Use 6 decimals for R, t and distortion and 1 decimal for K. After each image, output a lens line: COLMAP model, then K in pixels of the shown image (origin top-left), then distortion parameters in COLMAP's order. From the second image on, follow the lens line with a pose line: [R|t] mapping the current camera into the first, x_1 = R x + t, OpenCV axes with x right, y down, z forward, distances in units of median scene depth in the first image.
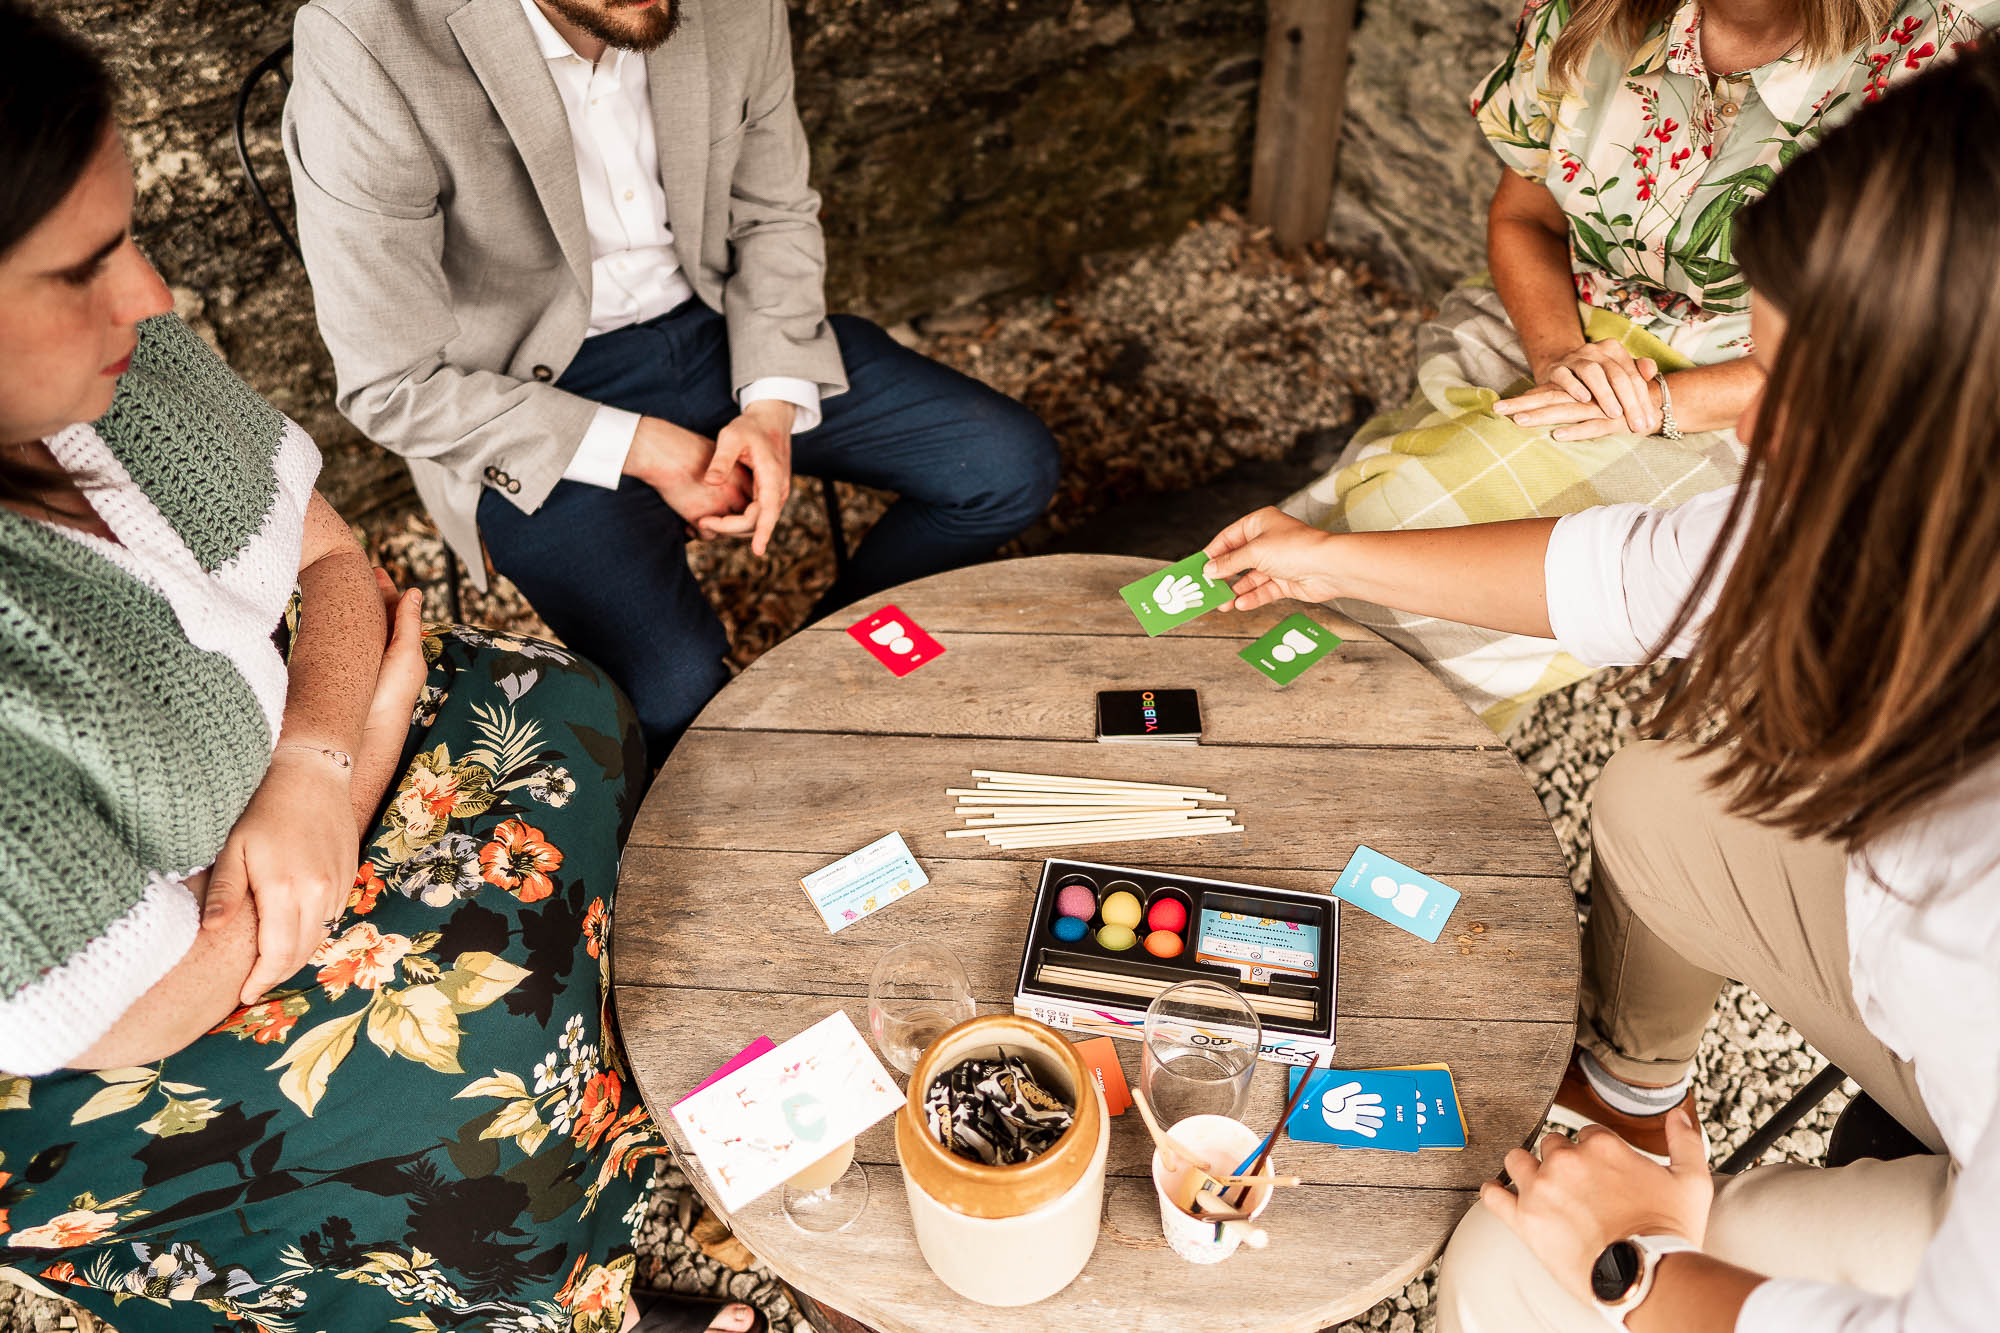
lens RADIAL K [[1411.0, 0, 1000.0], [0, 1411.0, 666.5], [0, 0, 1]] dist [-0.074624, 0.003423]
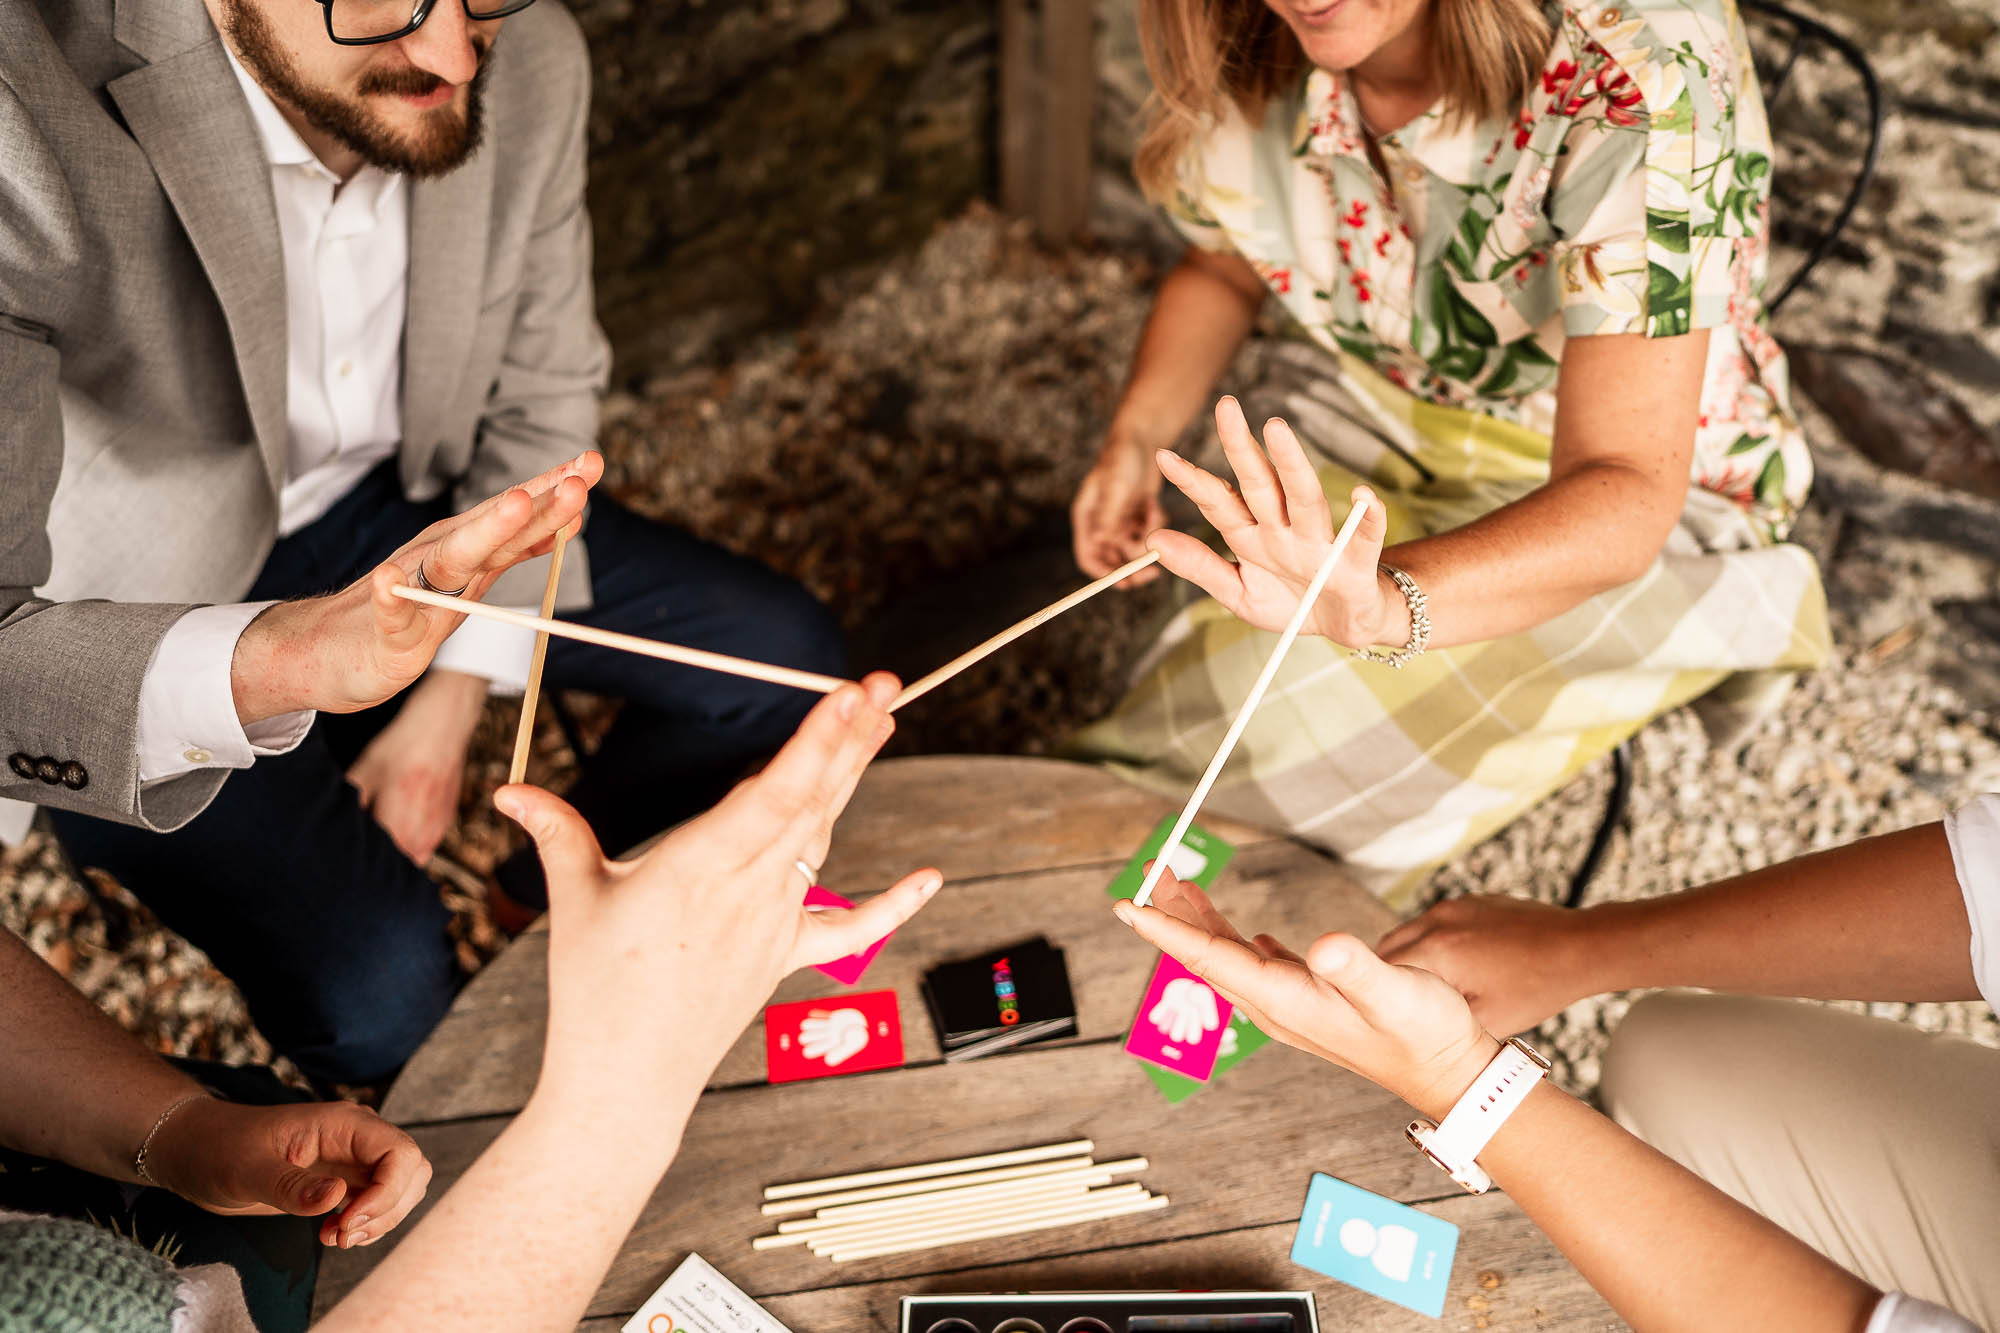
lens RADIAL K [[1411.0, 0, 1000.0], [0, 1411.0, 666.5], [0, 0, 1]] dist [-0.074624, 0.003423]
pose [[0.979767, -0.136505, 0.146365, 0.009638], [0.130824, 0.990252, 0.047809, -0.089735], [-0.151465, -0.027694, 0.988075, 0.137655]]
